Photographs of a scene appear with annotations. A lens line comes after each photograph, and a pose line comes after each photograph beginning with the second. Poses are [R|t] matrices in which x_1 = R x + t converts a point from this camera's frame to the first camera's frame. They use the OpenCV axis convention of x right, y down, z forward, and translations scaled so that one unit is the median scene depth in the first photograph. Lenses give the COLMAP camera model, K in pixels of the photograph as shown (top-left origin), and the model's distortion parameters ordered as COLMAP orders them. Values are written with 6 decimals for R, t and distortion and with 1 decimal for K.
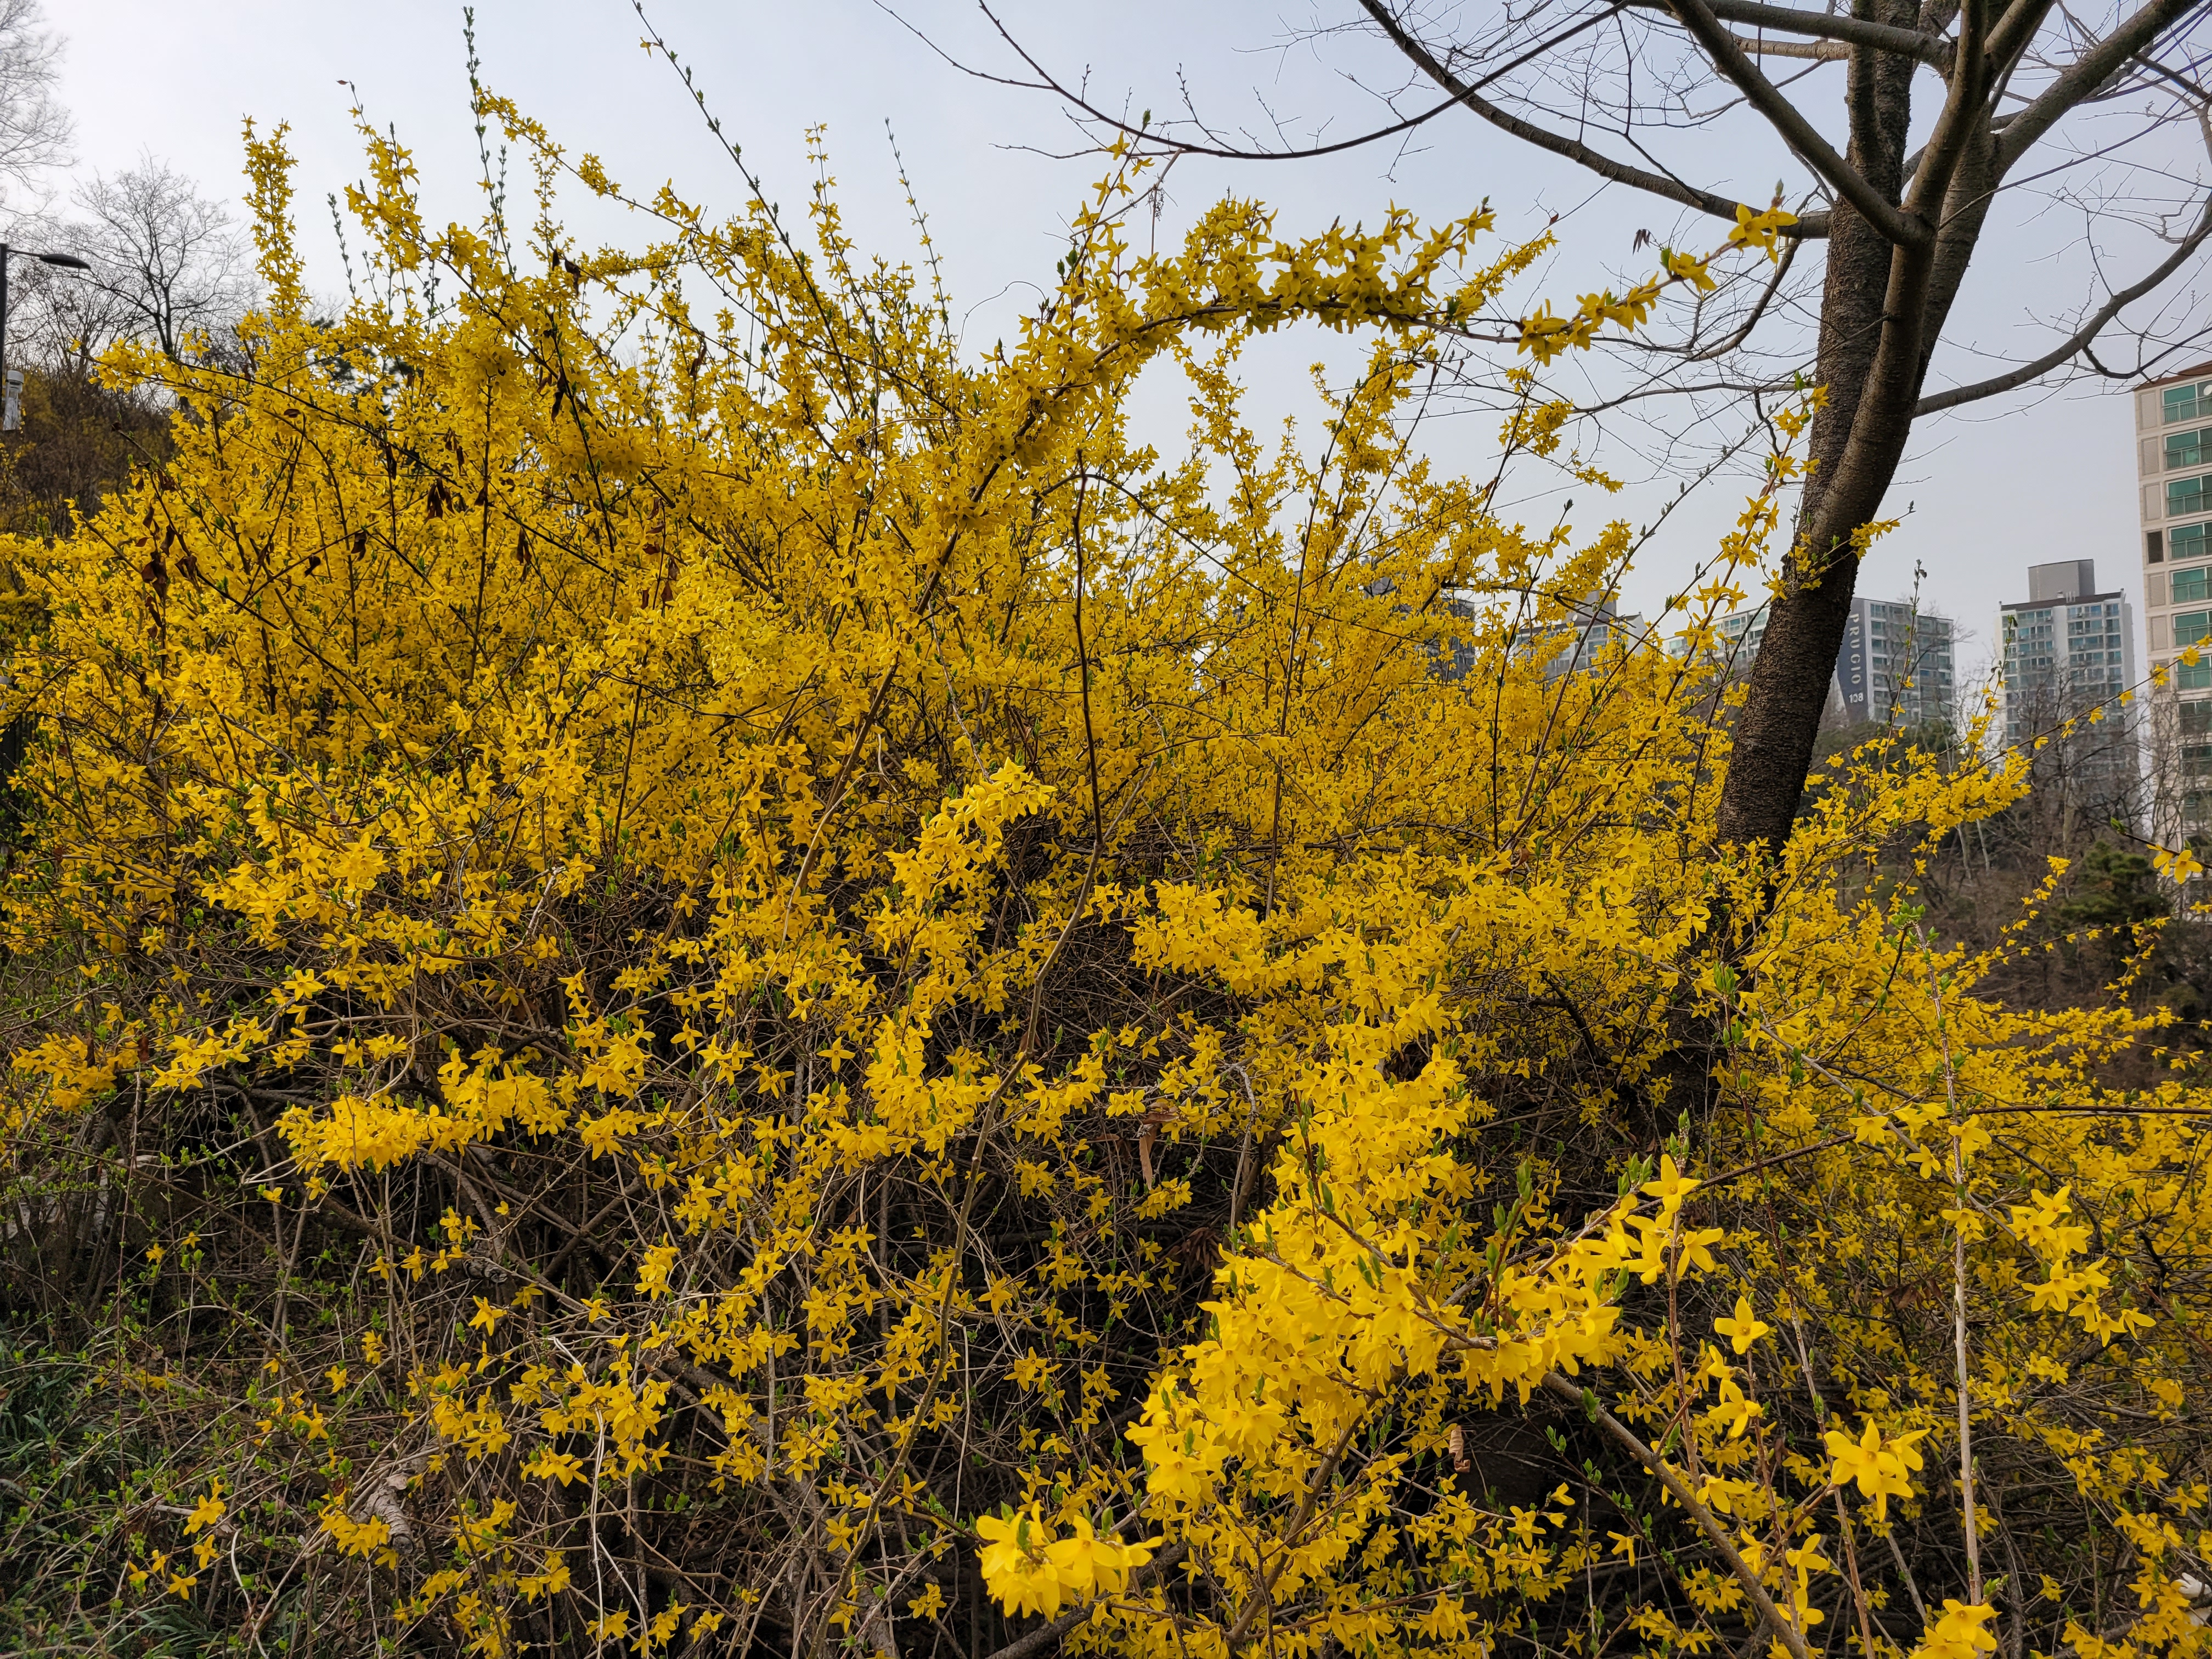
lens RADIAL K [[1702.9, 0, 1103.5], [0, 1702.9, 841.2], [0, 0, 1]] dist [0.050913, -0.015382]
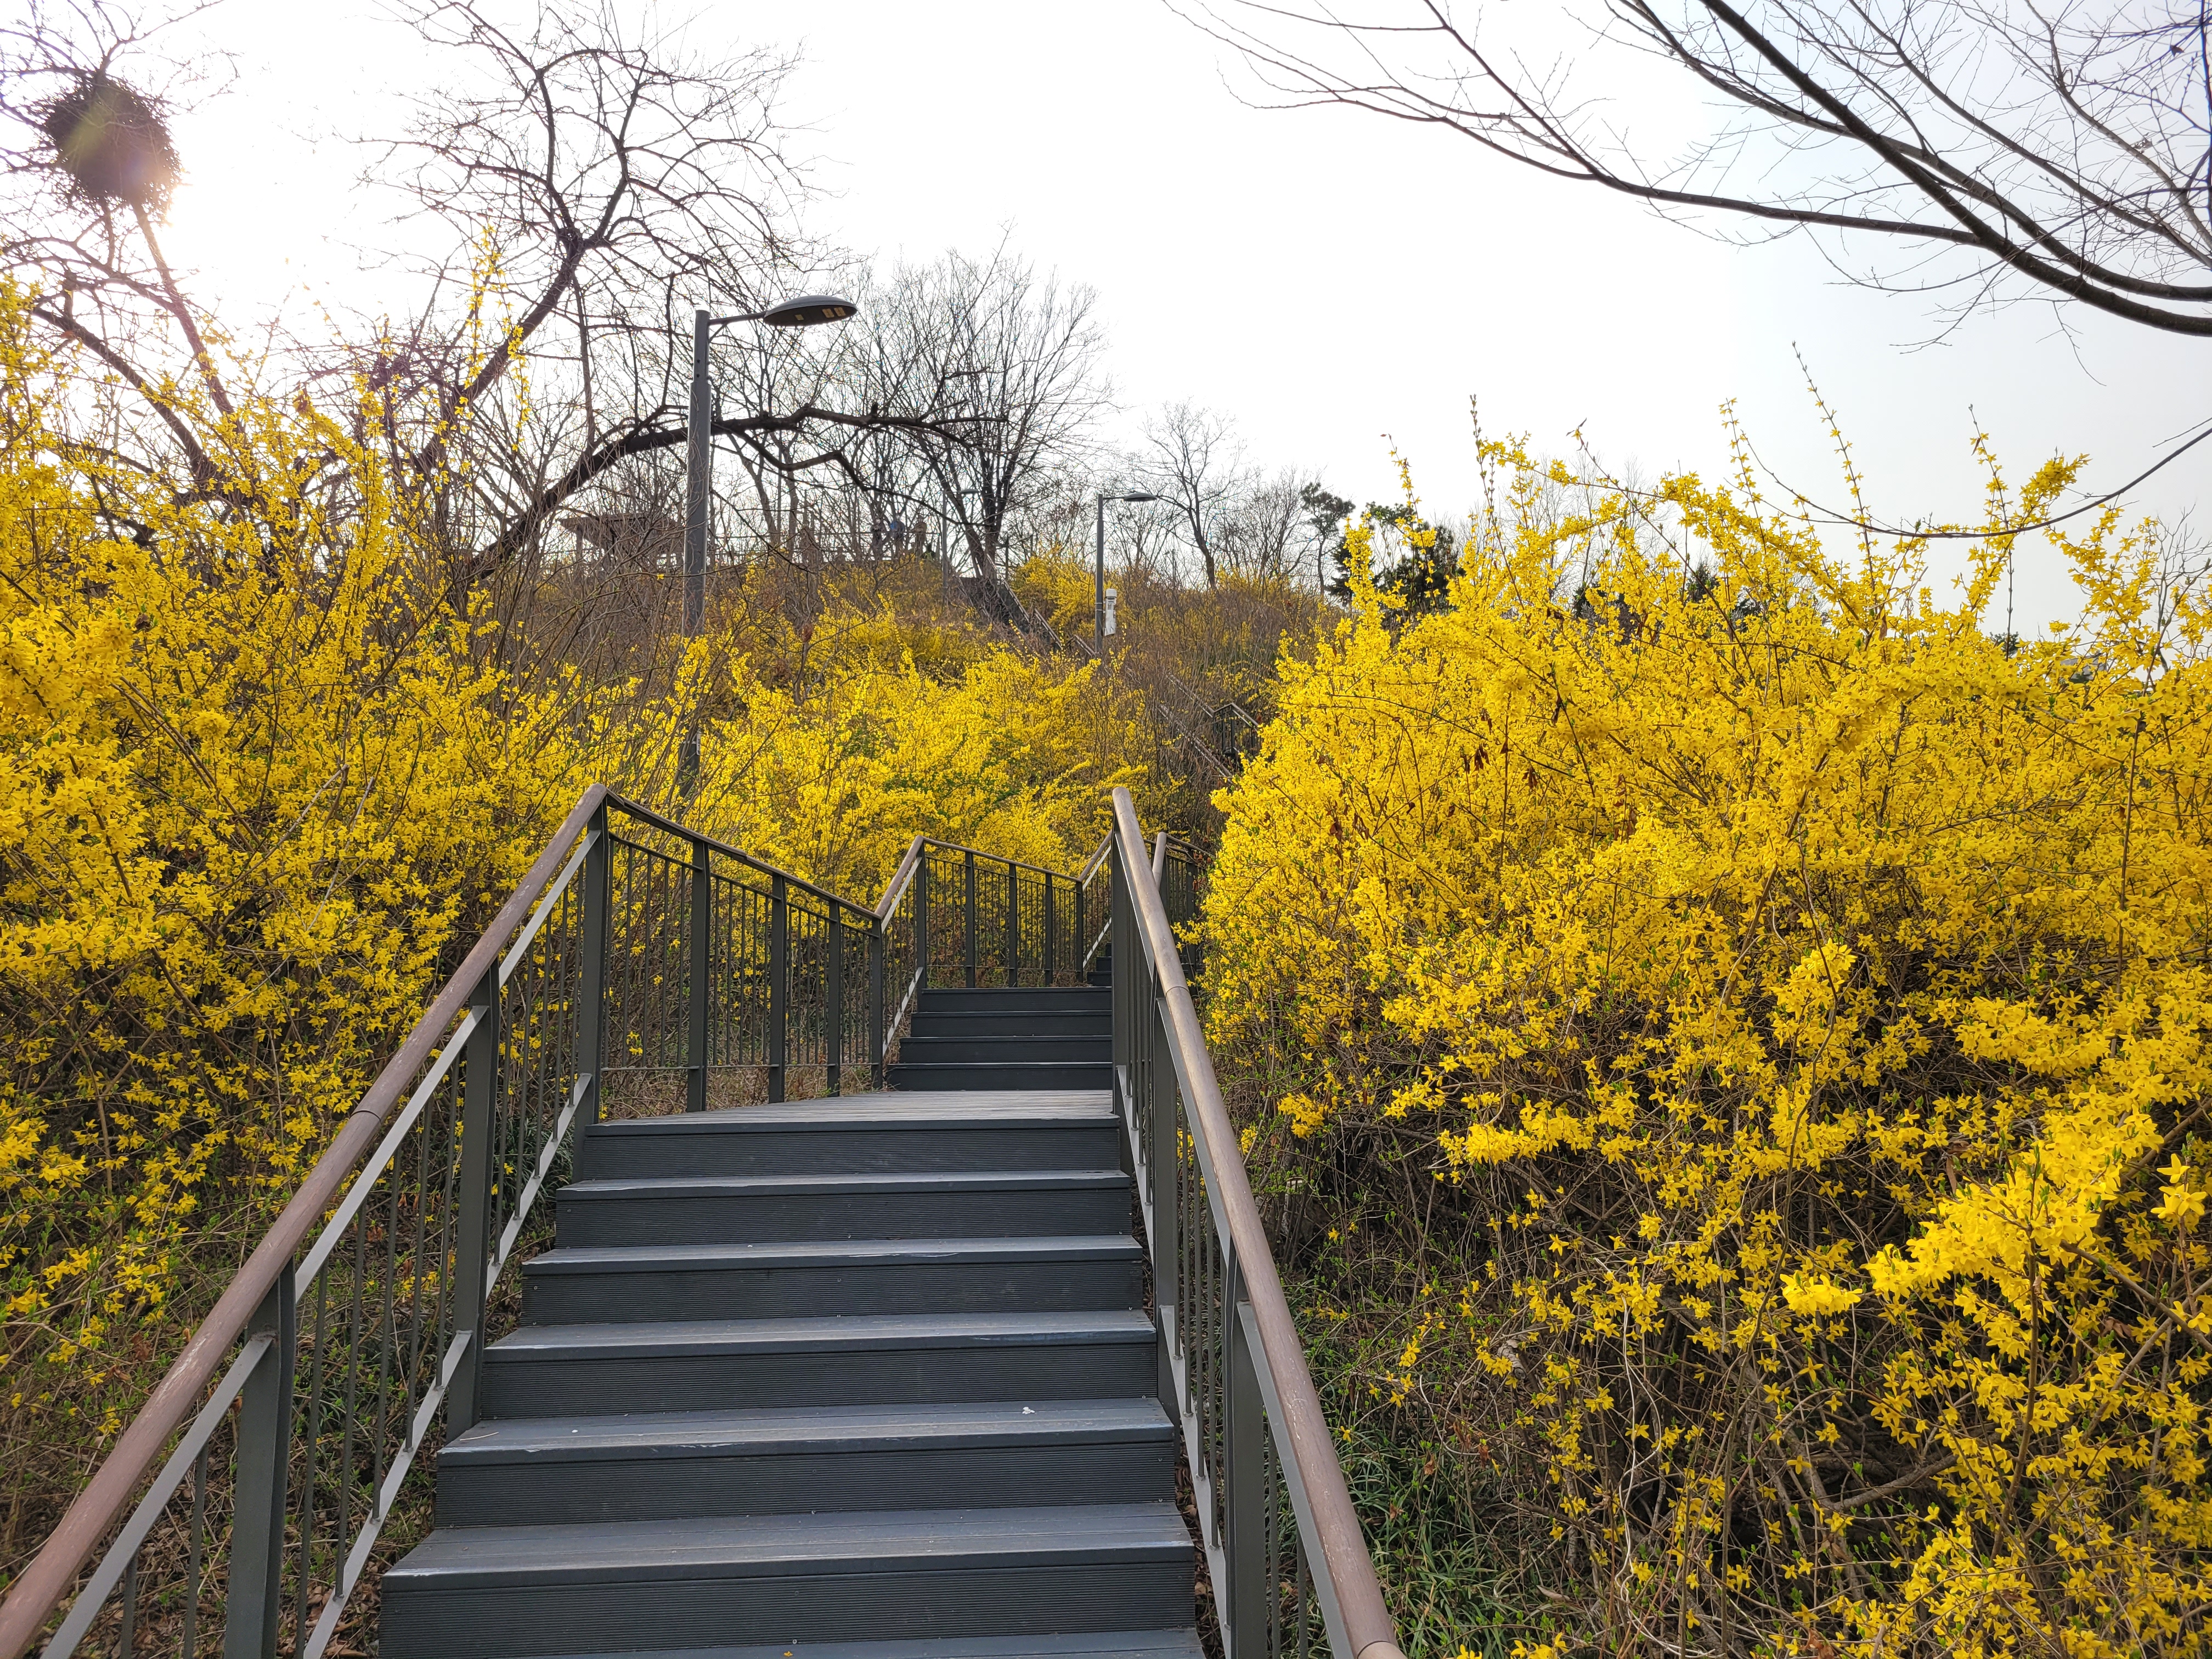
lens RADIAL K [[1702.9, 0, 1108.9], [0, 1702.9, 841.1], [0, 0, 1]] dist [0.050913, -0.015382]
pose [[0.851154, -0.068187, -0.520468, 0.197459], [0.042640, 0.997232, -0.060915, -0.058974], [0.523181, 0.029655, 0.851705, -0.753623]]
